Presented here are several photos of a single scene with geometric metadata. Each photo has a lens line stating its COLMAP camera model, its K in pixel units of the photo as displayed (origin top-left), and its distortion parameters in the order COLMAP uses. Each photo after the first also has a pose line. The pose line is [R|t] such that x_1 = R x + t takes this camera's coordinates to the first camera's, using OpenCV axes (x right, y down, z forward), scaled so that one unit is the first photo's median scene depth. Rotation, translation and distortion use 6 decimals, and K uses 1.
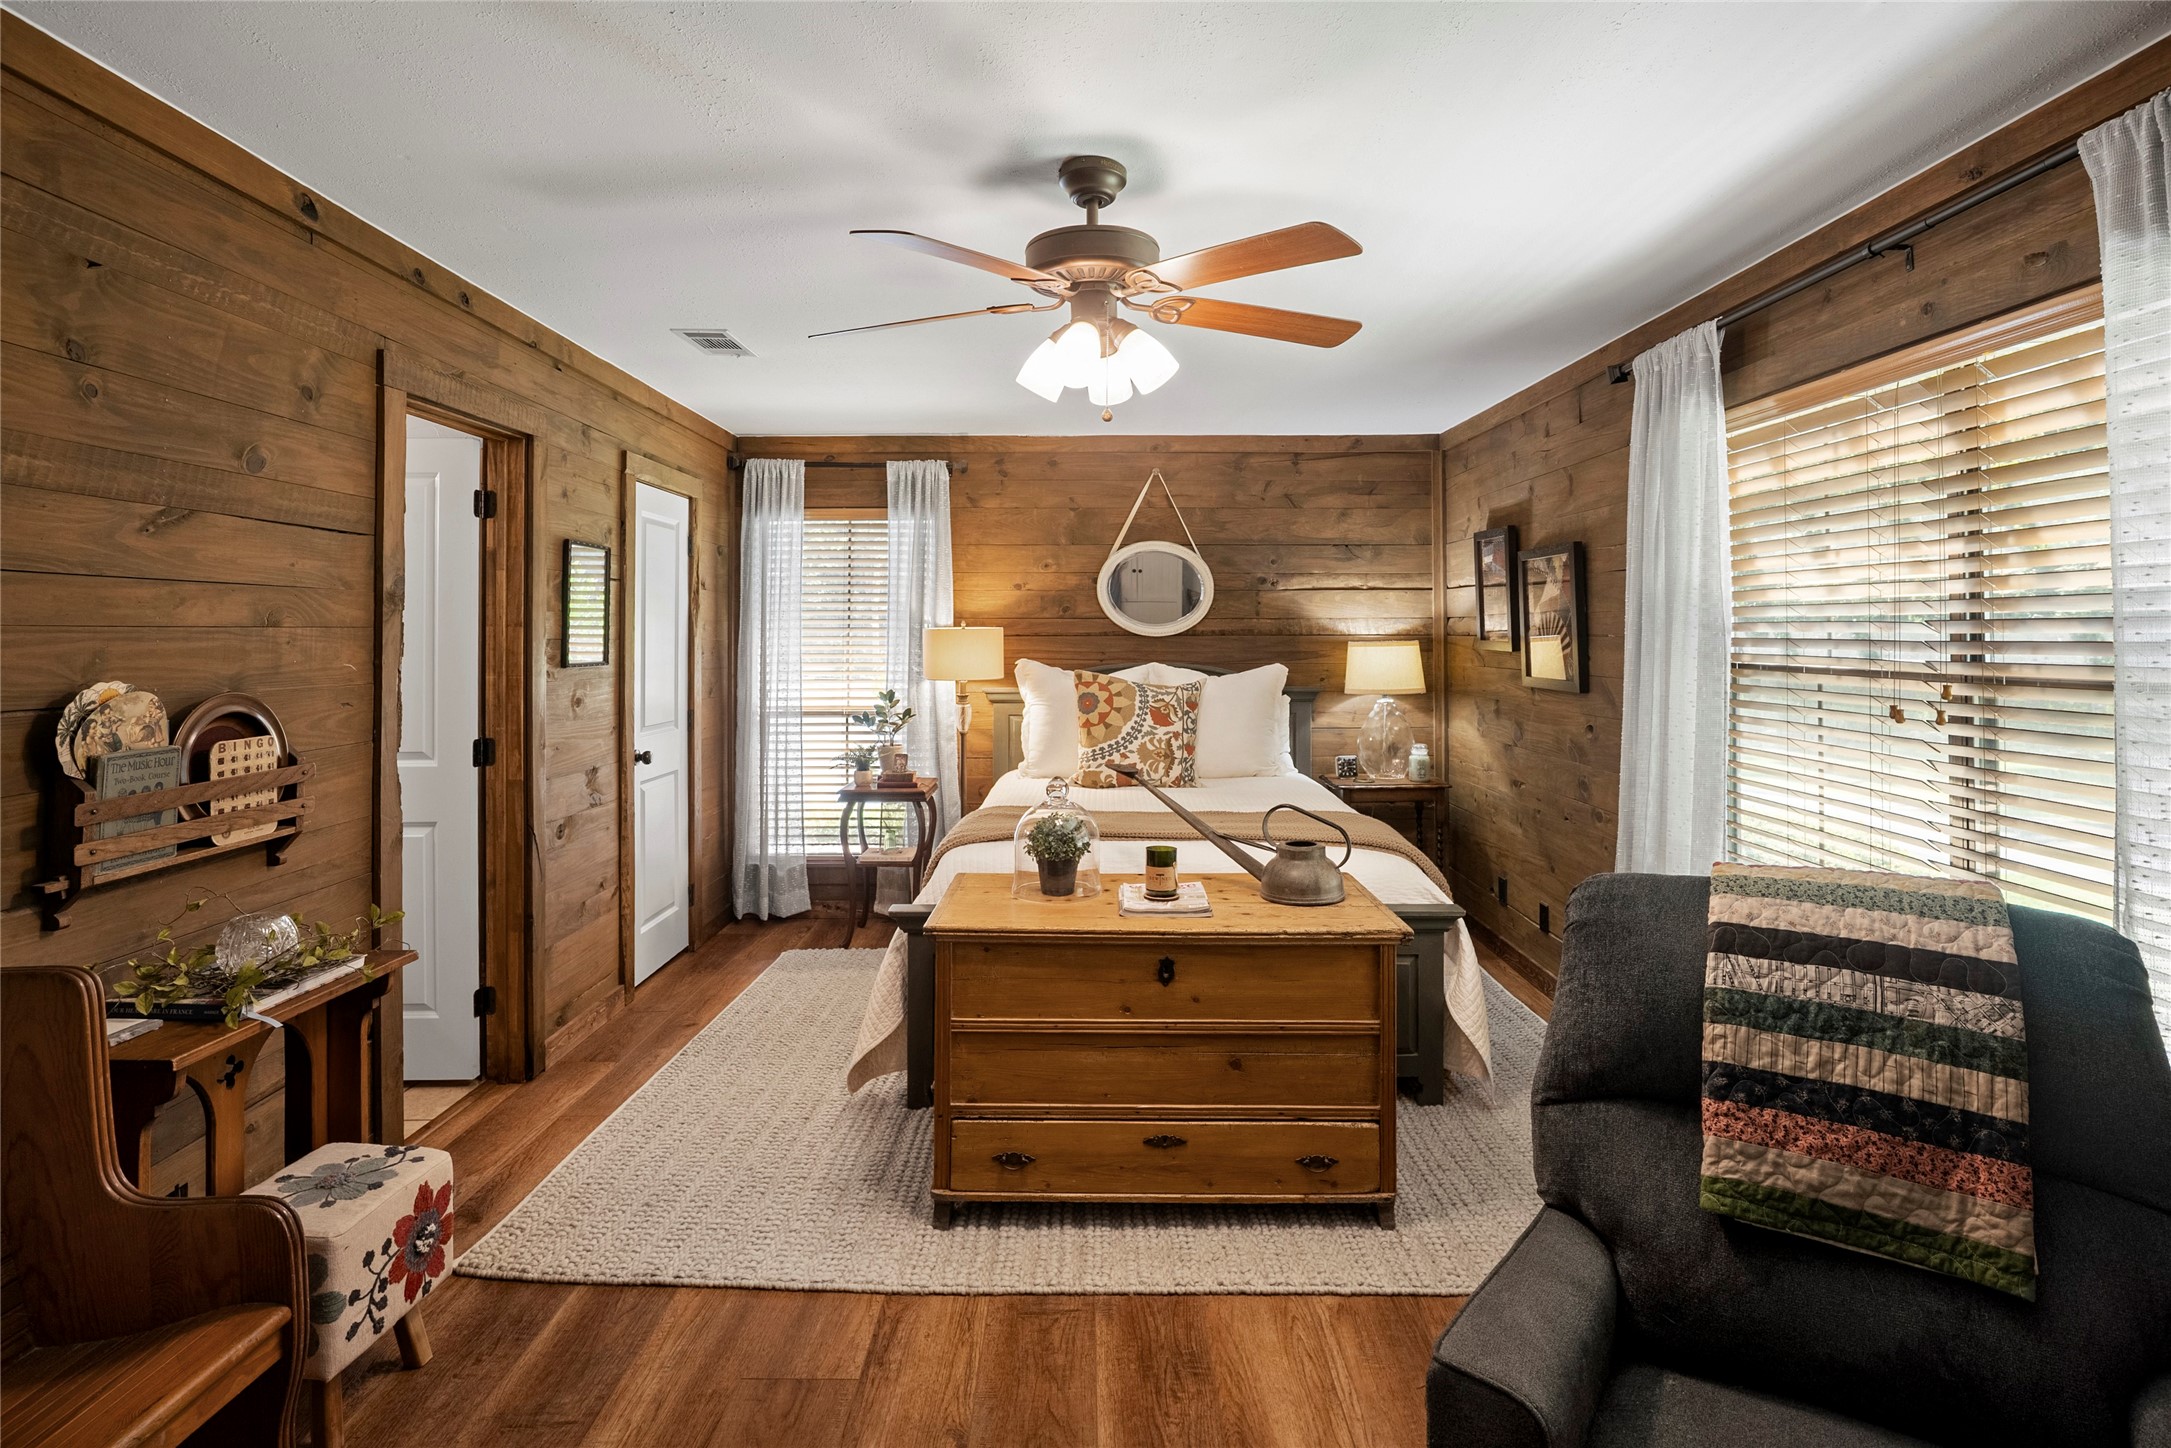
lens RADIAL K [[1051.5, 0, 1086.9], [0, 1051.5, 620.0], [0, 0, 1]] dist [-0.025236, 0.001160]
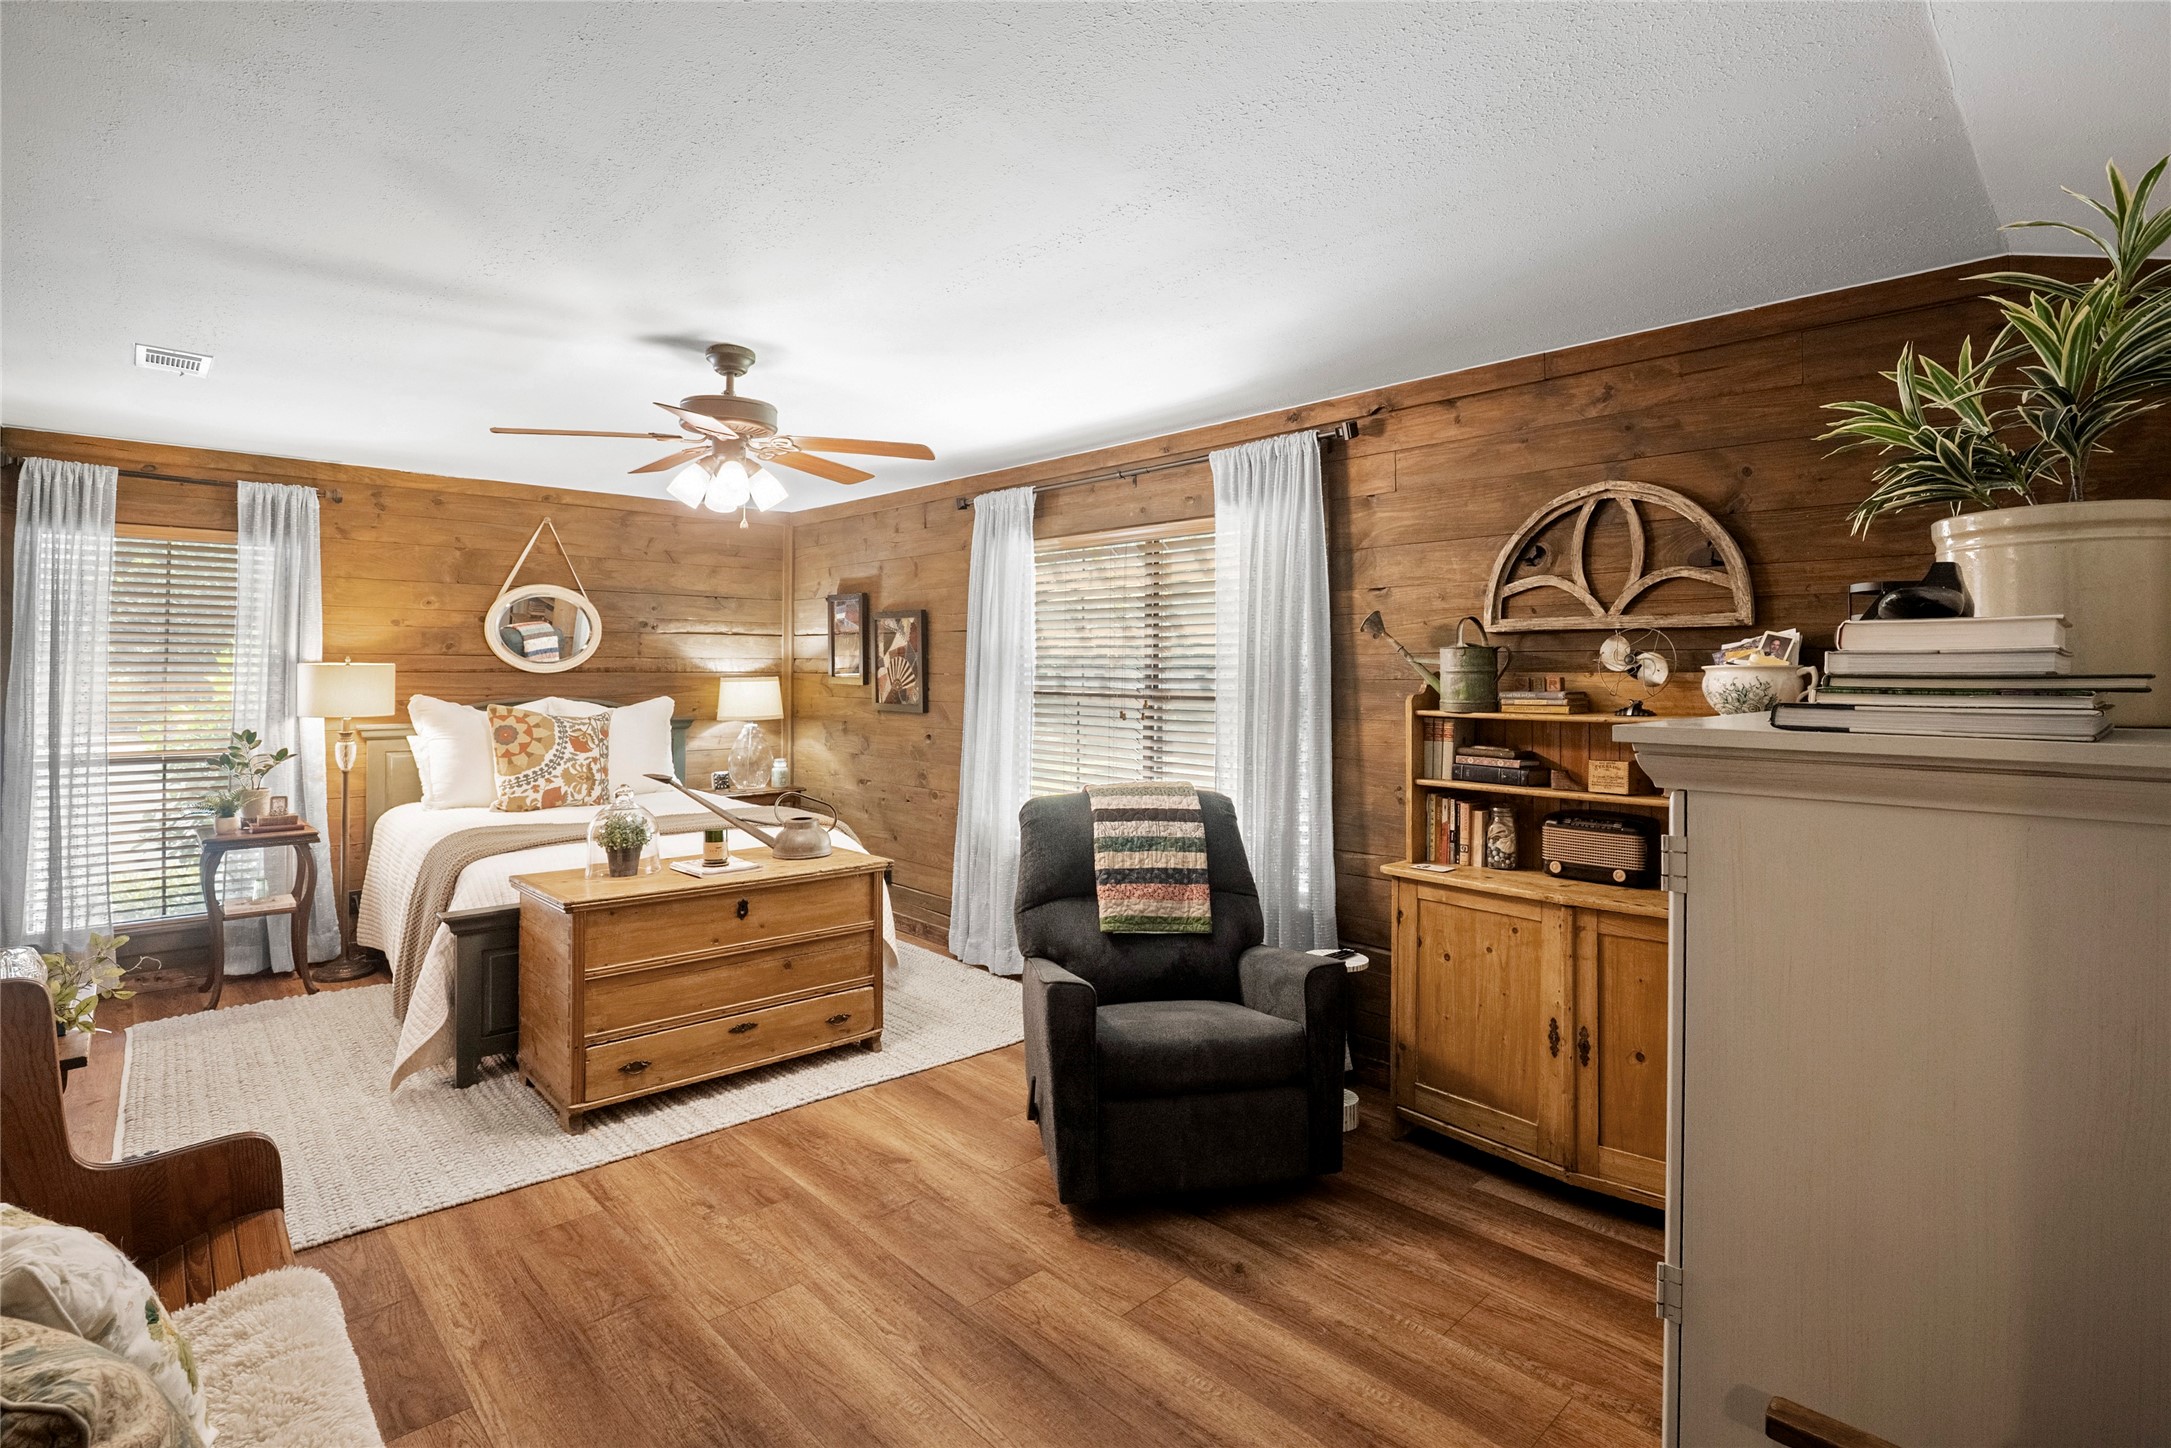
lens RADIAL K [[1014.2, 0, 1095.9], [0, 1014.2, 691.8], [0, 0, 1]] dist [-0.012583, 0.000914]
pose [[0.731647, -0.009748, 0.681614, -0.283601], [-0.014368, 0.999455, 0.029717, -0.005010], [-0.681532, -0.031536, 0.731108, -0.181713]]
